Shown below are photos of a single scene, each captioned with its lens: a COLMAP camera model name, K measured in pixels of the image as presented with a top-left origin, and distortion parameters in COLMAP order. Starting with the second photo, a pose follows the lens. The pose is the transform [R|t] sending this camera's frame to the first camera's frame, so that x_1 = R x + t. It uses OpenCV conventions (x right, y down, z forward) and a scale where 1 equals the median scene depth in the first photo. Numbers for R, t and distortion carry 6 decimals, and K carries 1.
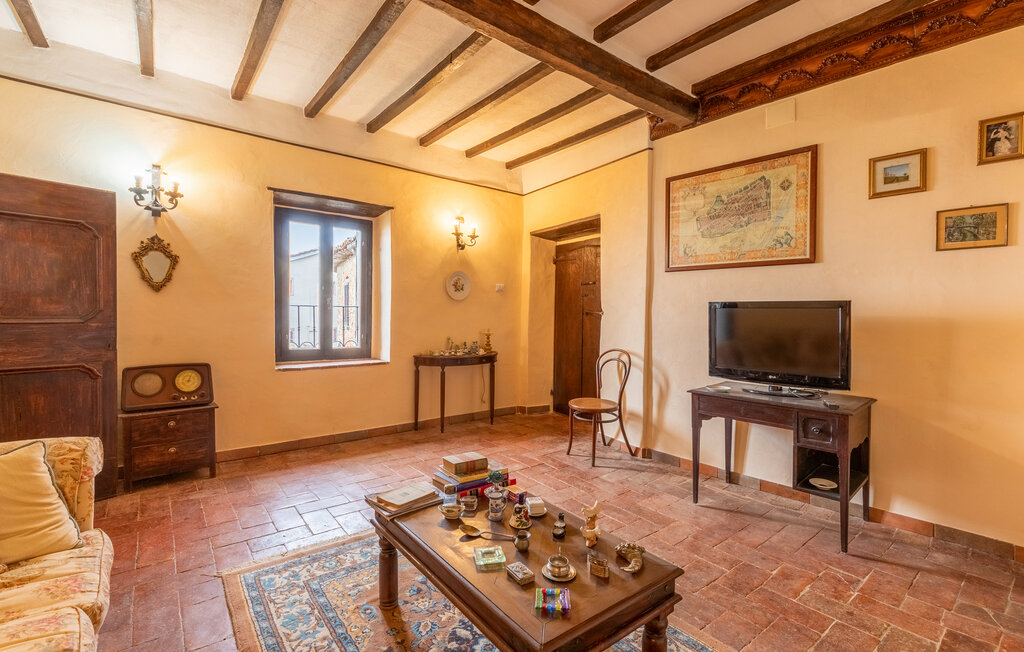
lens RADIAL K [[464.0, 0, 513.2], [0, 464.0, 324.1], [0, 0, 1]] dist [0.008282, -0.001335]
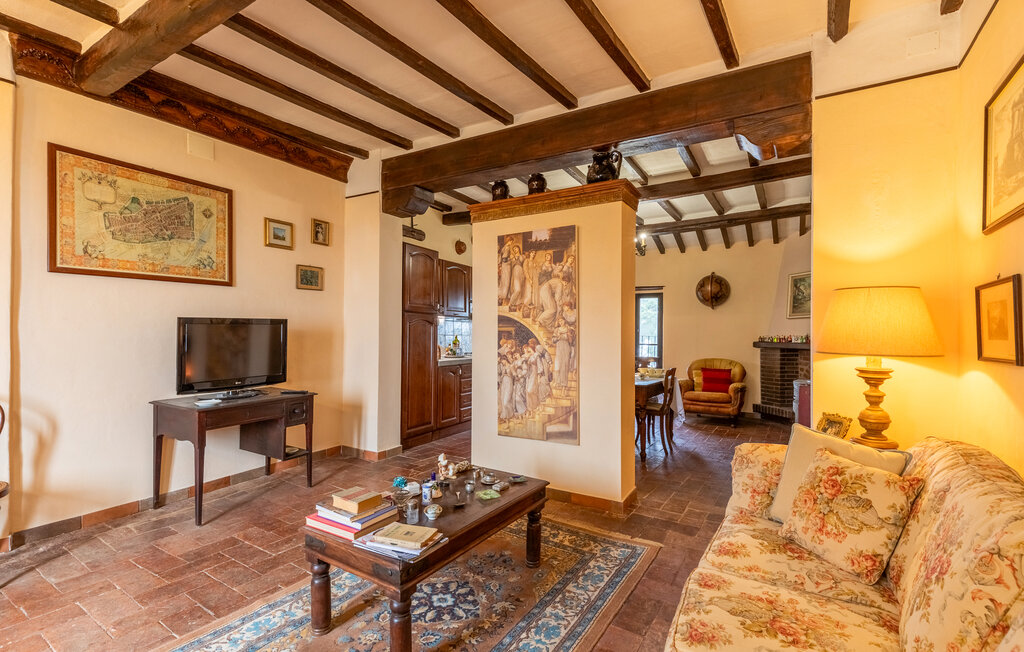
lens RADIAL K [[464.0, 0, 514.3], [0, 464.0, 326.9], [0, 0, 1]] dist [0.008282, -0.001335]
pose [[-0.329559, -0.013487, 0.944039, -0.685945], [0.015512, 0.999686, 0.019698, -0.034491], [-0.944008, 0.021135, -0.329246, 0.644689]]
